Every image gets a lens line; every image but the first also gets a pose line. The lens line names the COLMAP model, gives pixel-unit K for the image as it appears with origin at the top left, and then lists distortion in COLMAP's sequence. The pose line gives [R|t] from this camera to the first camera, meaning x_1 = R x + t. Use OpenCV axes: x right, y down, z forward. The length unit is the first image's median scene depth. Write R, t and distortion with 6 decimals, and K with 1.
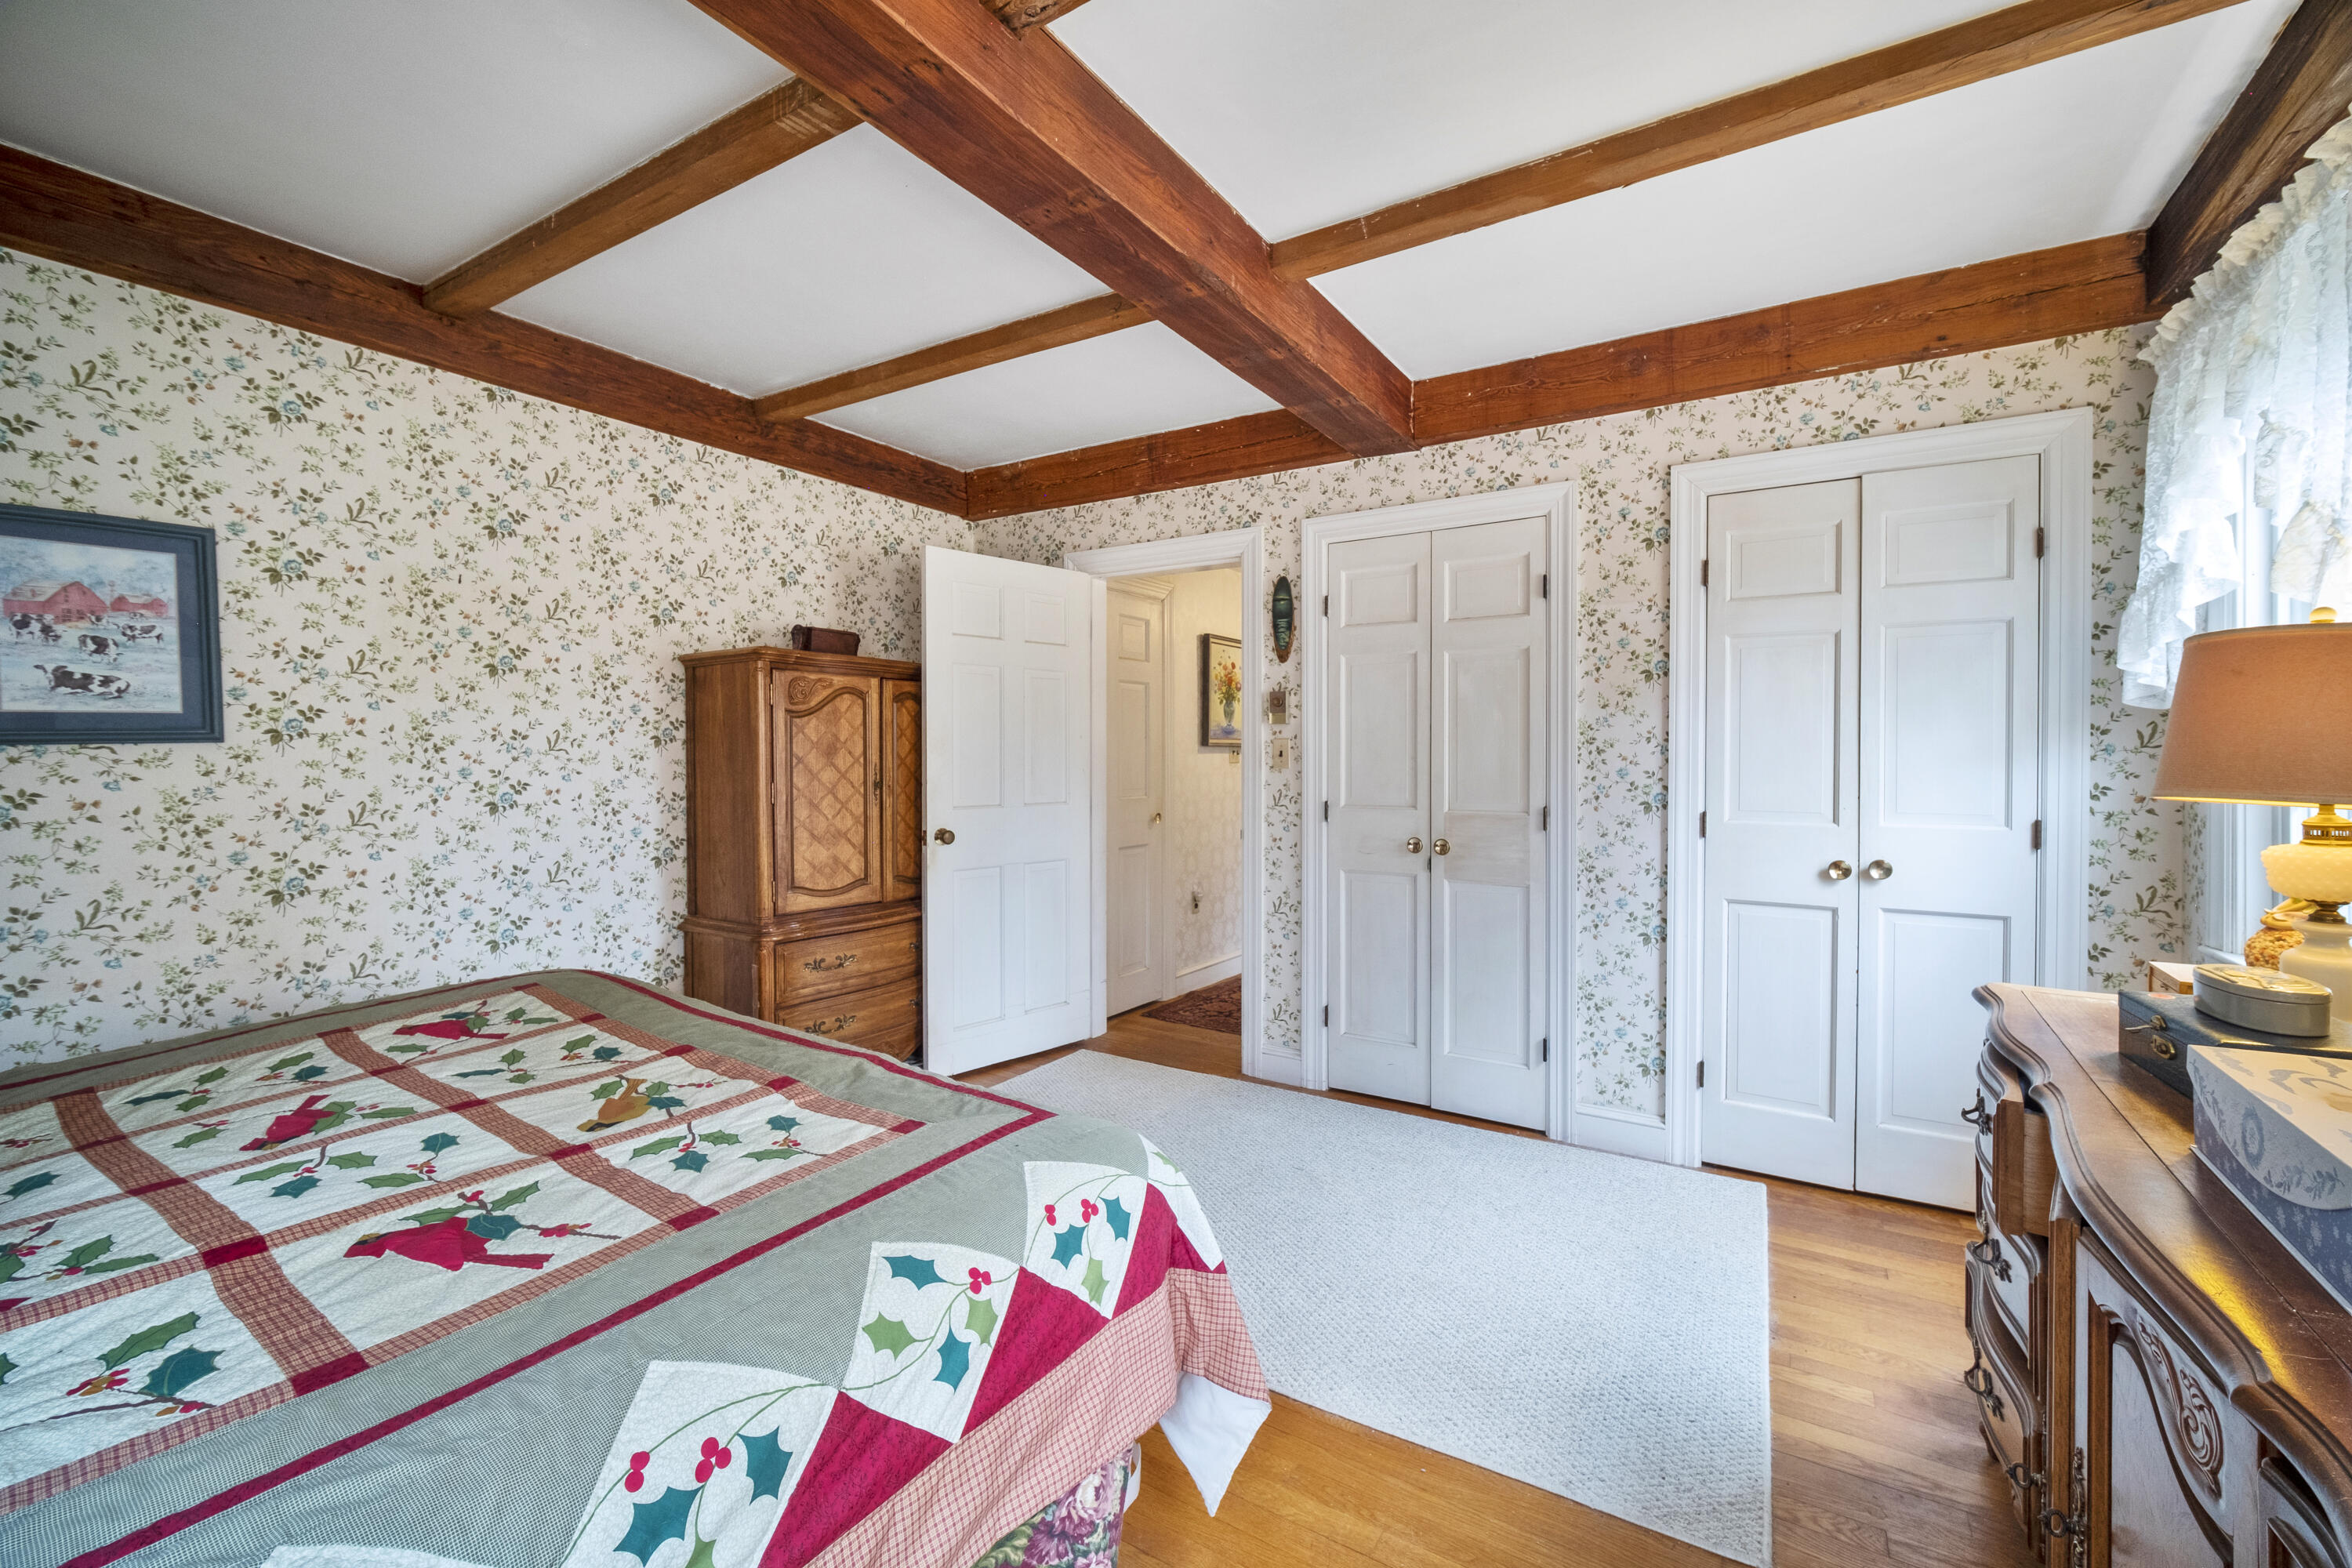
lens RADIAL K [[968.8, 0, 1195.1], [0, 968.8, 763.2], [0, 0, 1]] dist [-0.002131, -0.000128]
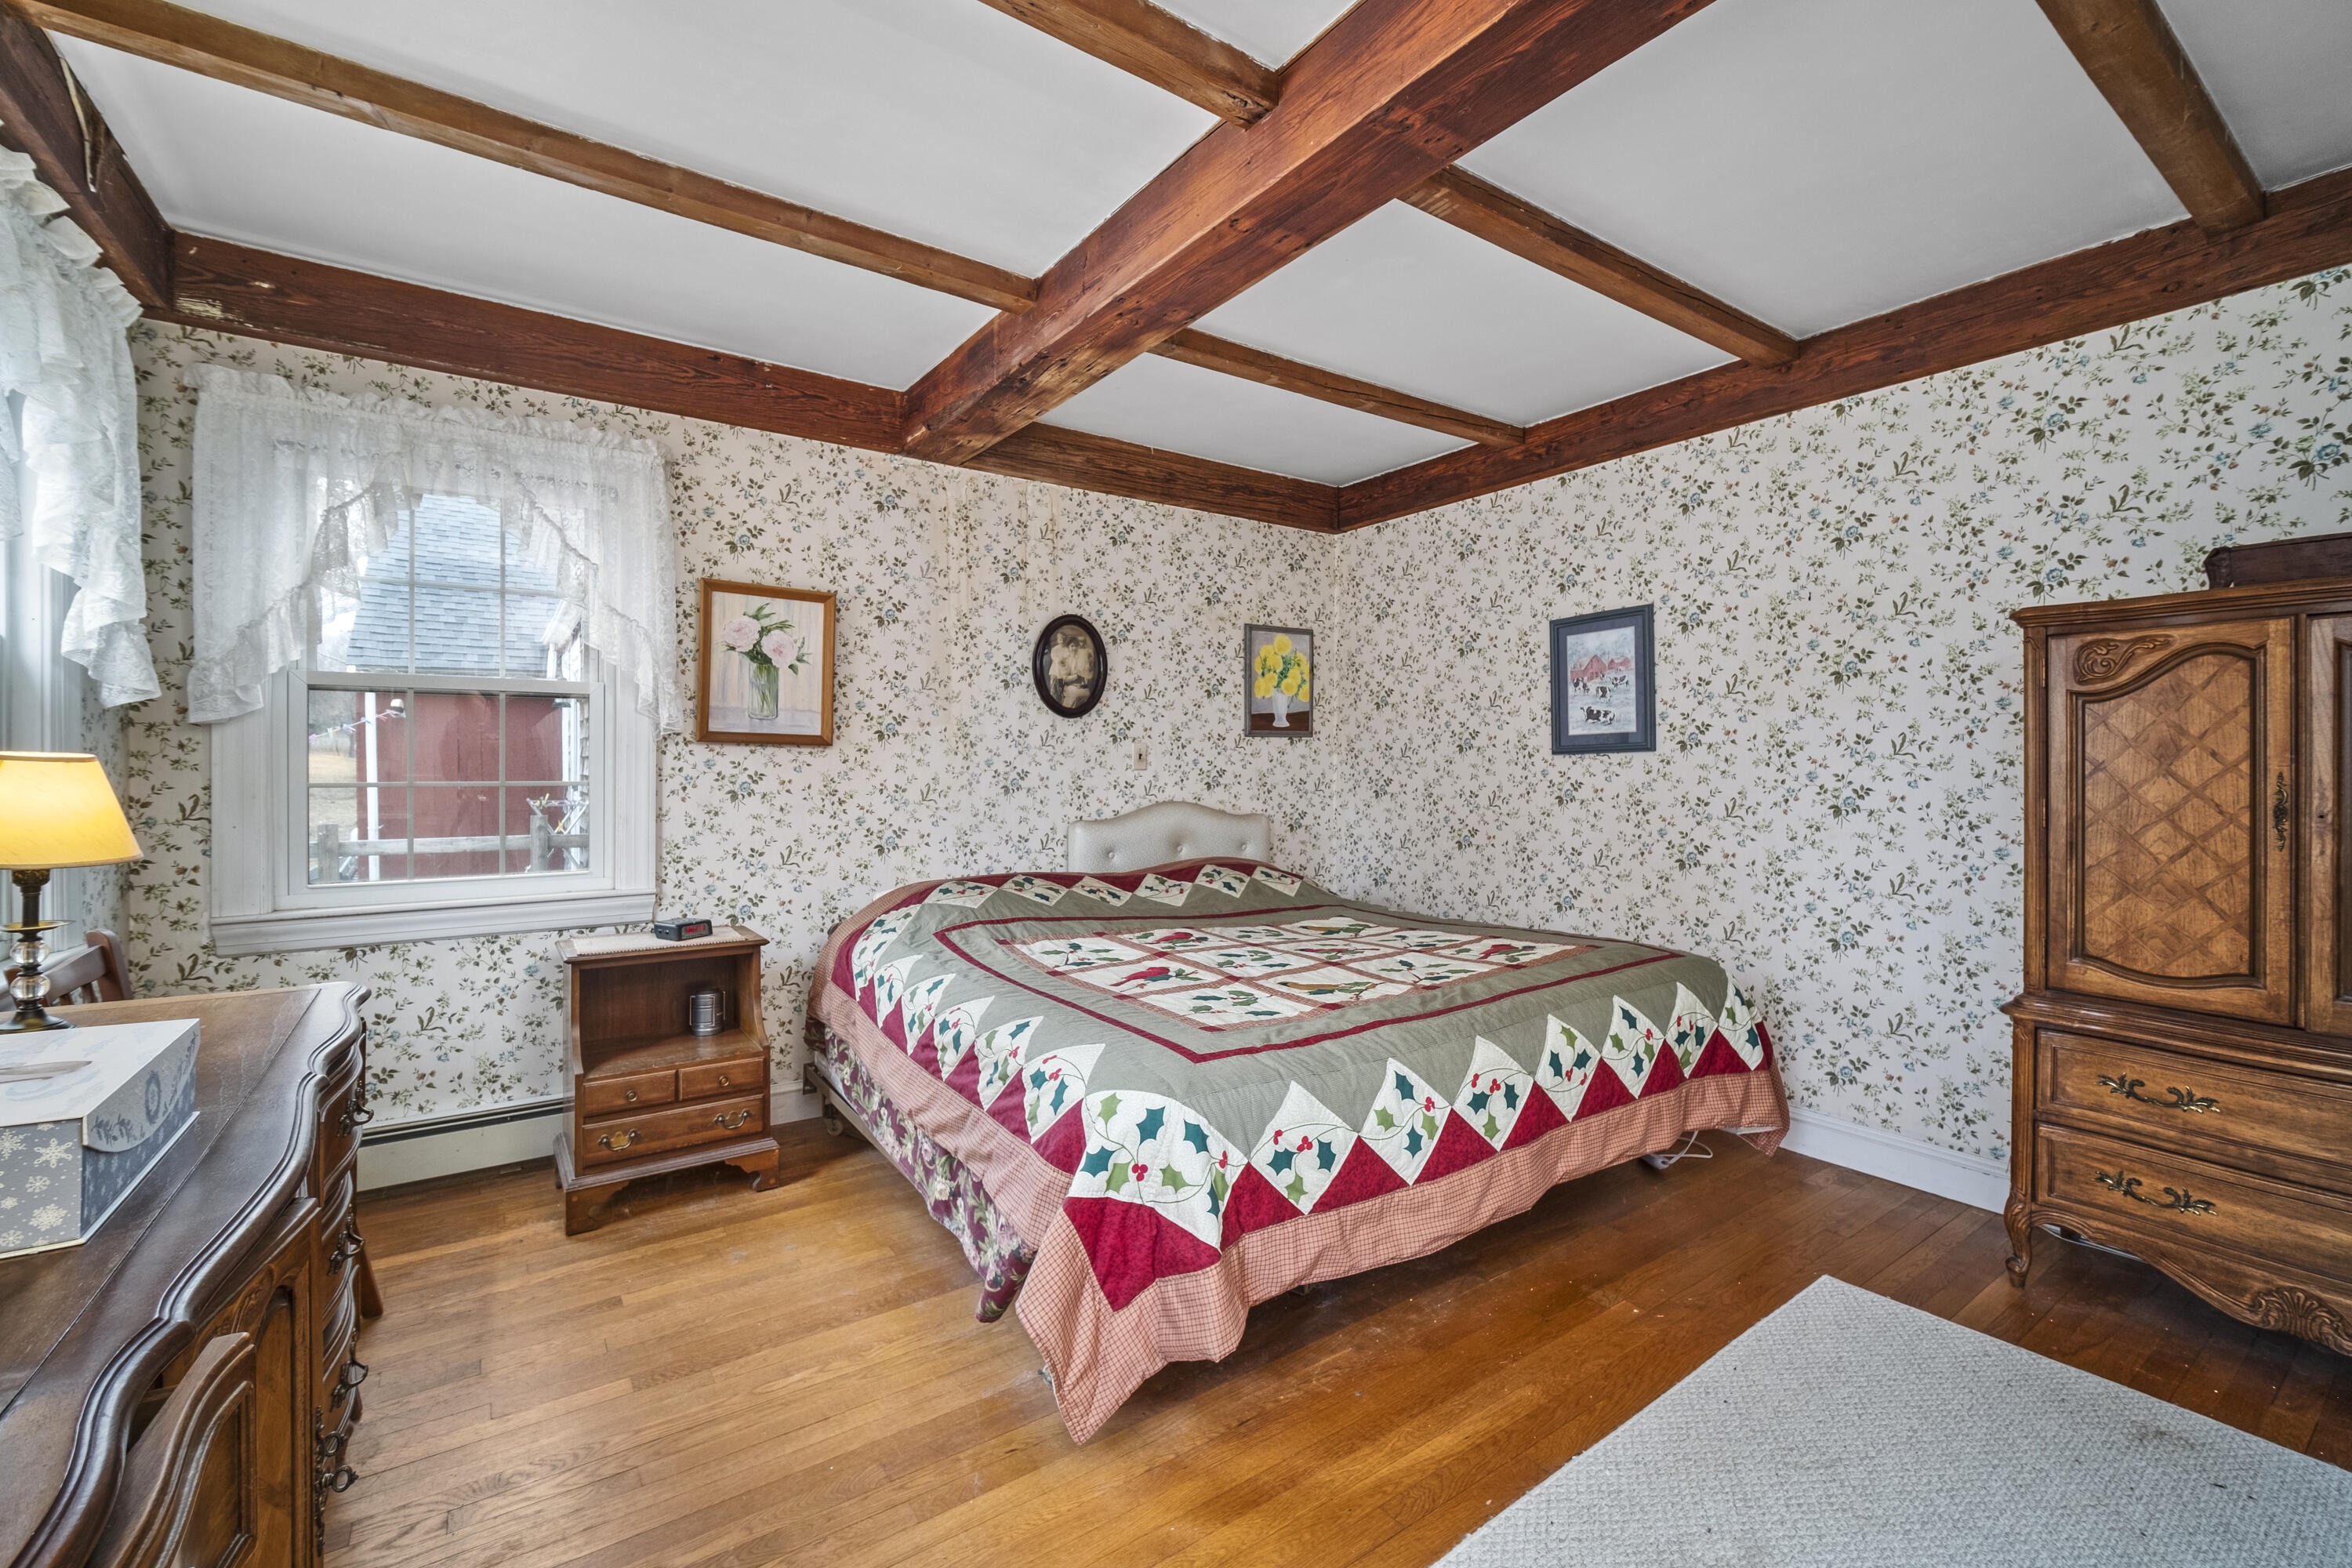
lens RADIAL K [[968.8, 0, 1186.2], [0, 968.8, 777.1], [0, 0, 1]] dist [-0.002131, -0.000128]
pose [[-0.376432, 0.011857, -0.926368, 0.509001], [-0.011569, 0.999780, 0.017498, 0.000099], [0.926372, 0.017304, -0.376212, 0.775824]]
